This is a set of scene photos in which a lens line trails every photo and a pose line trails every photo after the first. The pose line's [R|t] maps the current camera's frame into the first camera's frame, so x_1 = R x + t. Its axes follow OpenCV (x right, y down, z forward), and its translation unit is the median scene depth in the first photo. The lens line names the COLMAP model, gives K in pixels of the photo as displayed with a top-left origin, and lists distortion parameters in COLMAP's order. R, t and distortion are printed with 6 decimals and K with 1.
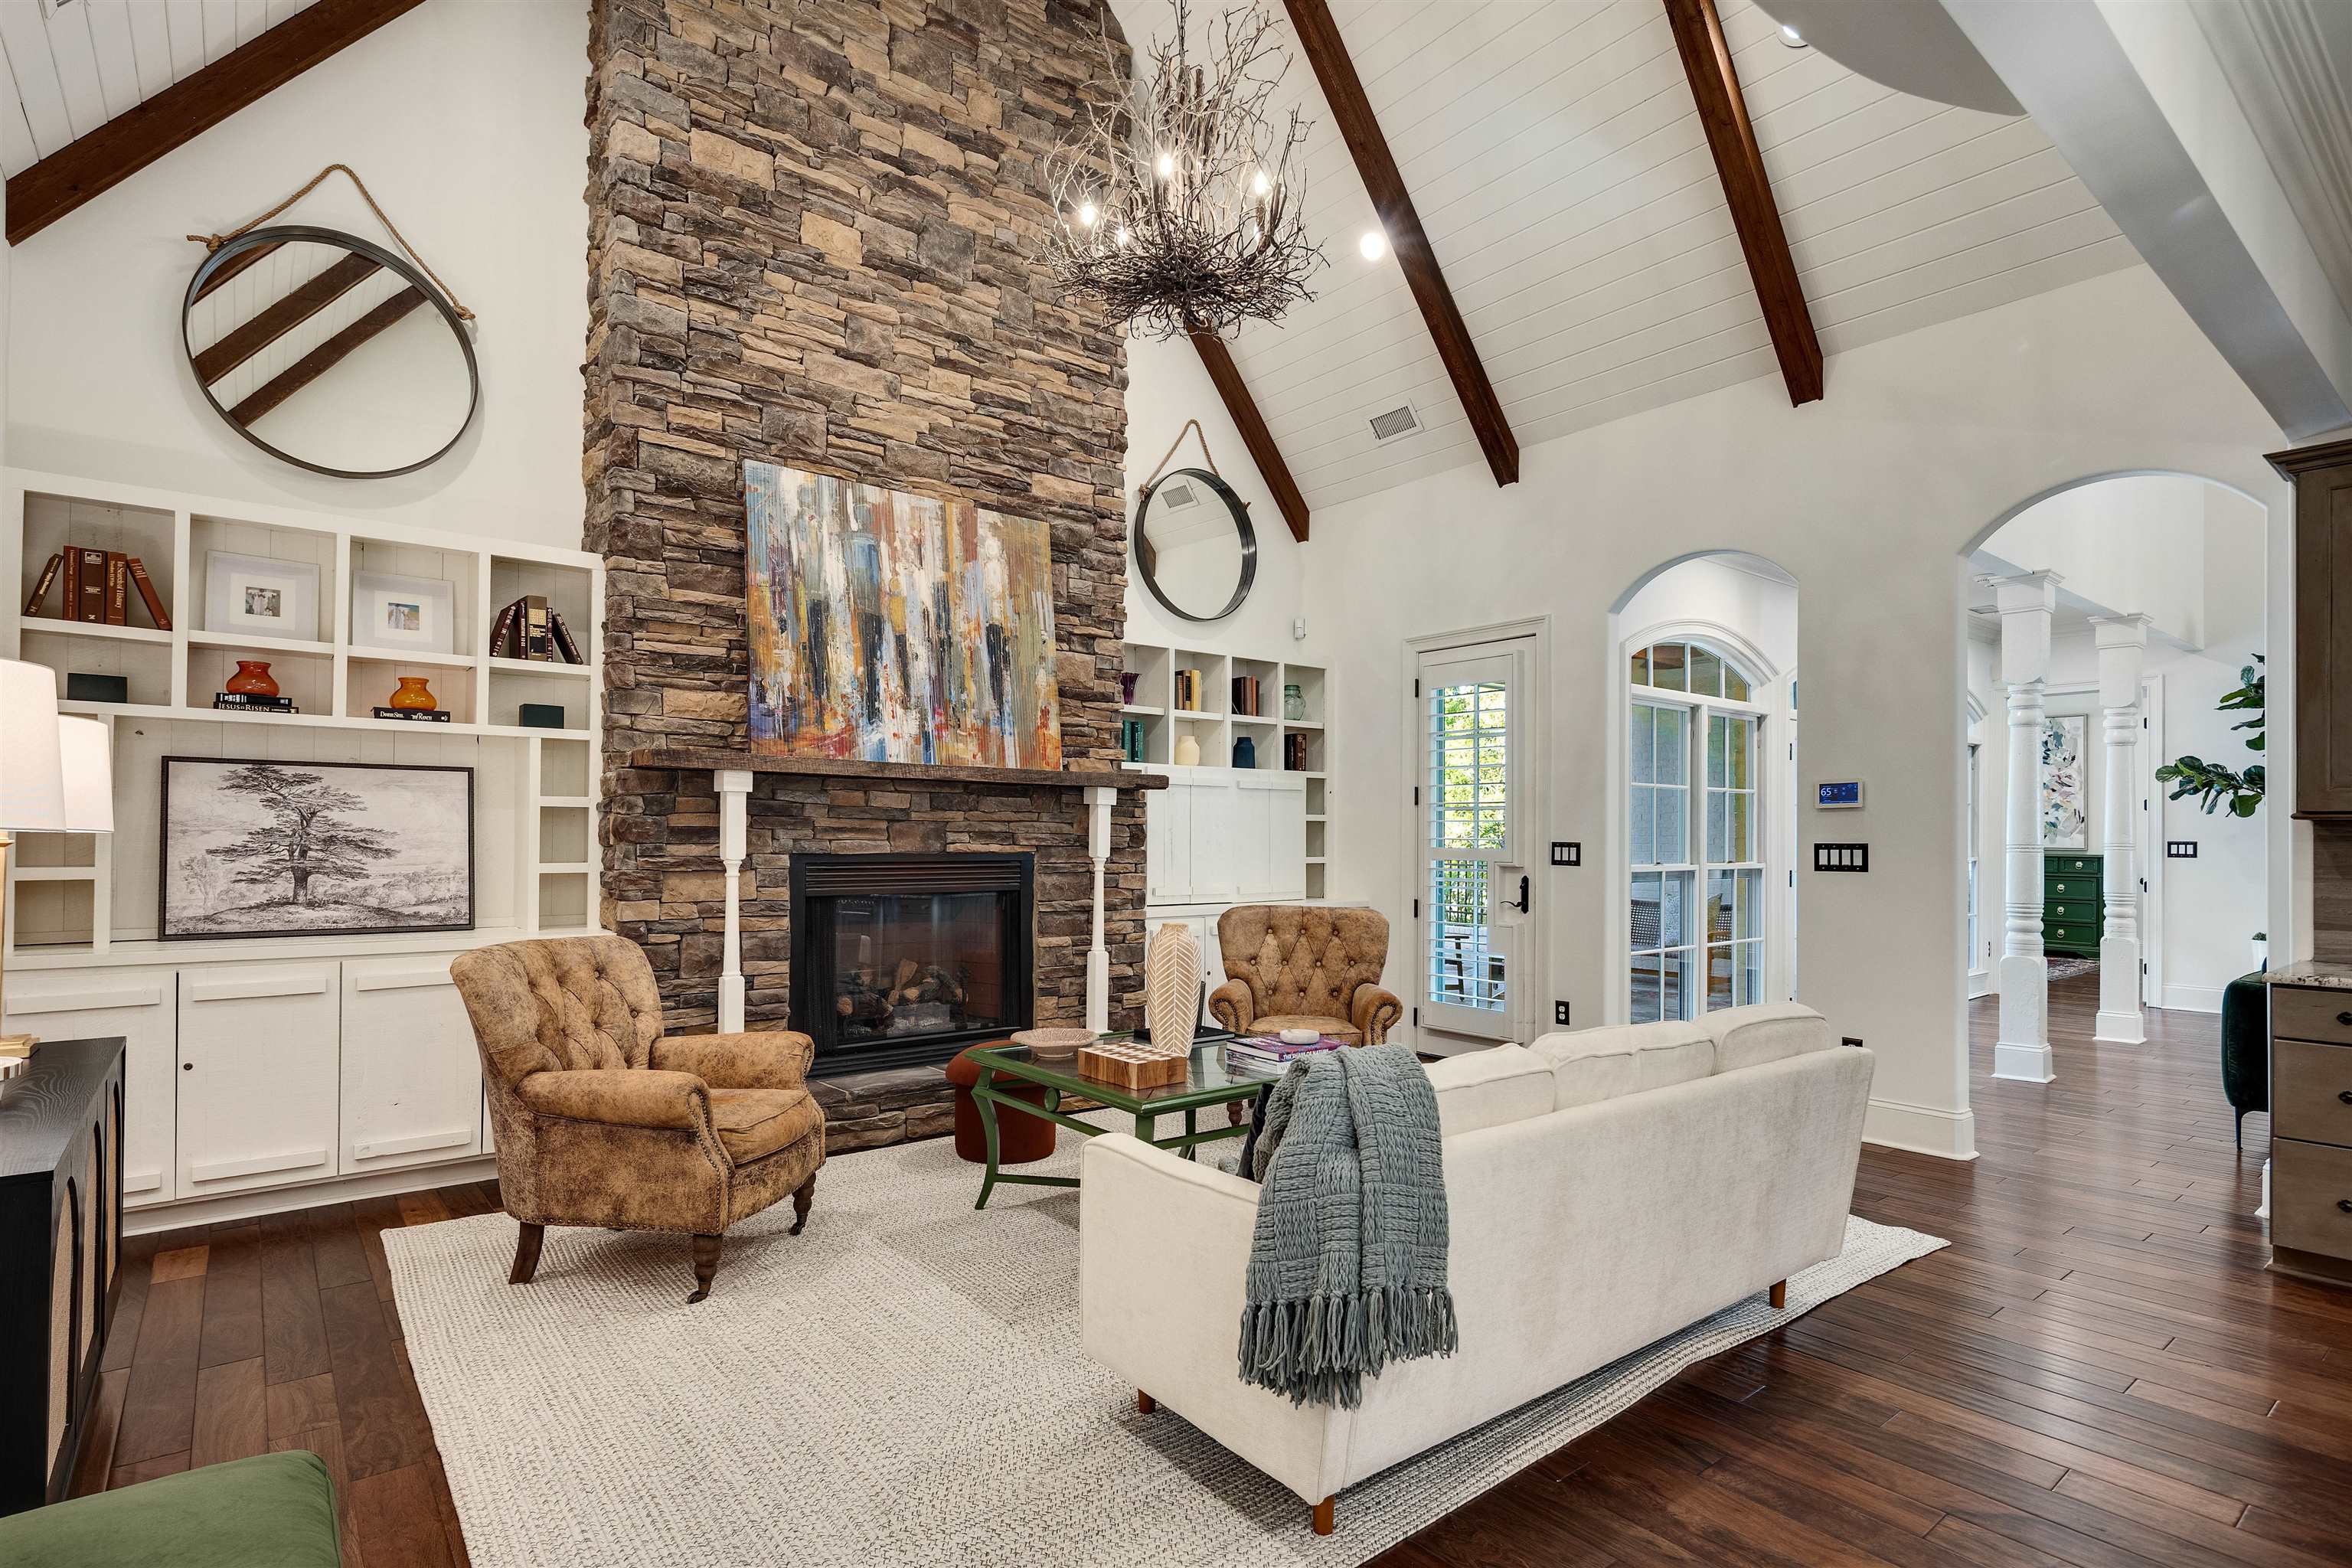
lens RADIAL K [[1156.5, 0, 1166.1], [0, 1156.5, 821.9], [0, 0, 1]] dist [-0.000788, -0.000914]
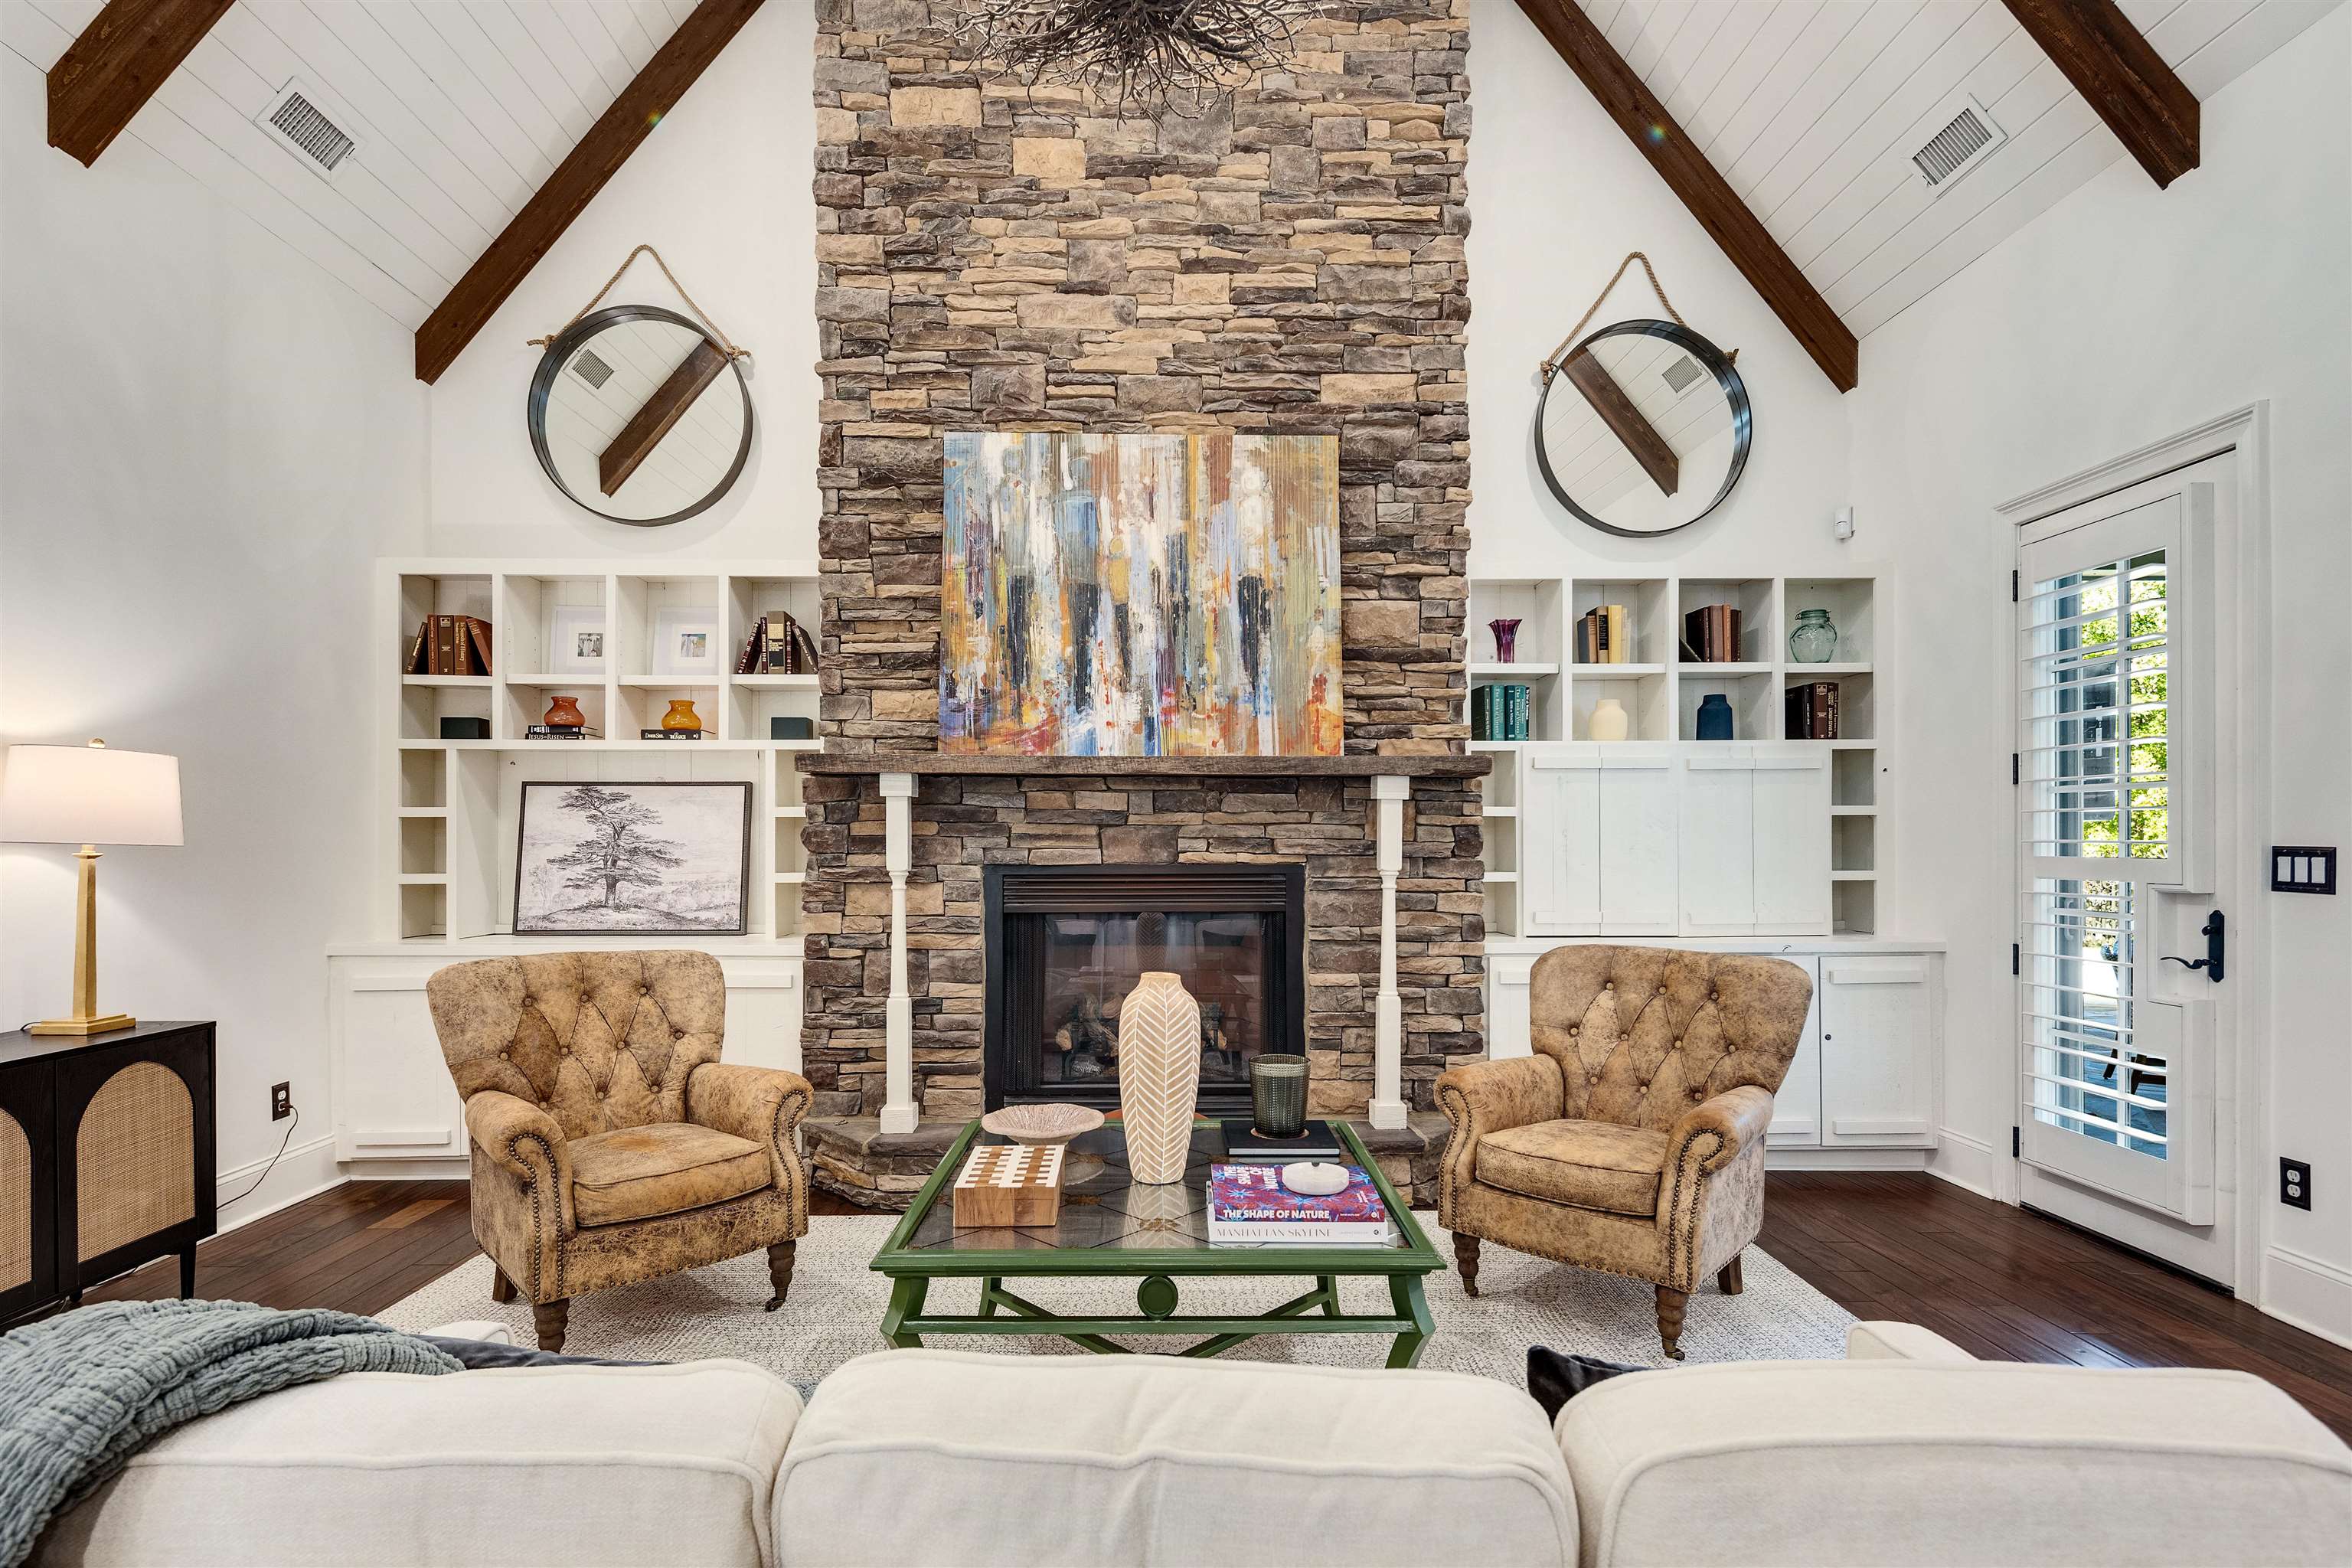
lens RADIAL K [[1138.5, 0, 1174.2], [0, 1138.5, 846.3], [0, 0, 1]] dist [-0.000023, -0.001145]
pose [[0.792794, -0.005204, -0.609468, 0.303386], [0.014536, 0.999841, 0.010372, 0.006086], [0.609317, -0.017082, 0.792743, 0.364629]]
